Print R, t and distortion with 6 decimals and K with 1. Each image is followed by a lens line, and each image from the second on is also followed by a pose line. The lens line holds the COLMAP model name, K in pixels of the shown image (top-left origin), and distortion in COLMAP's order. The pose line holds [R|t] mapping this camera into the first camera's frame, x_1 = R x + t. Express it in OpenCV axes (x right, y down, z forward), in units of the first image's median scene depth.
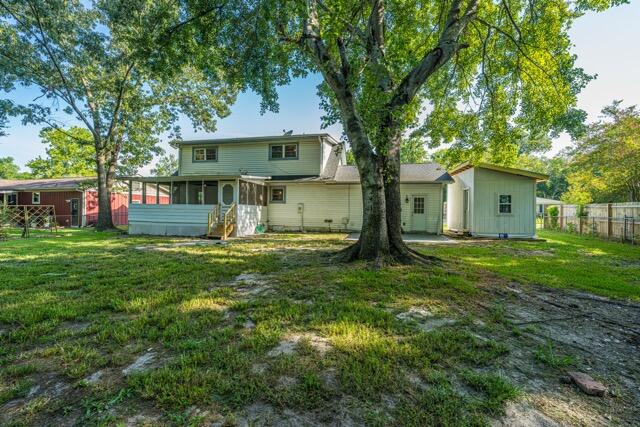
lens RADIAL K [[259.7, 0, 320.5], [0, 259.7, 210.8], [0, 0, 1]] dist [-0.001957, -0.000230]
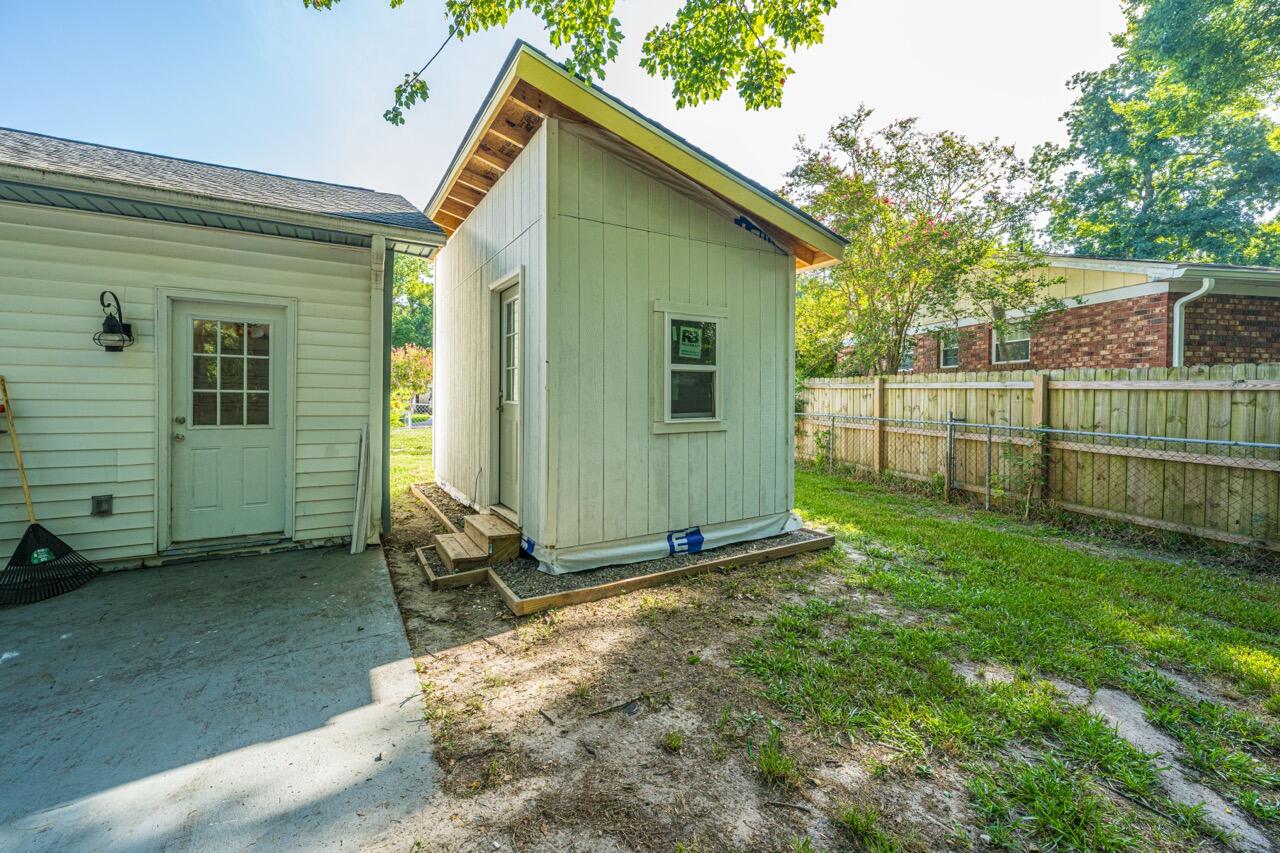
lens RADIAL K [[519.3, 0, 642.0], [0, 519.3, 392.9], [0, 0, 1]] dist [-0.001957, -0.000230]
pose [[0.722255, -0.004781, 0.691611, 0.408160], [0.003575, 0.999989, 0.003180, -0.010375], [-0.691618, 0.000175, 0.722264, 0.722294]]
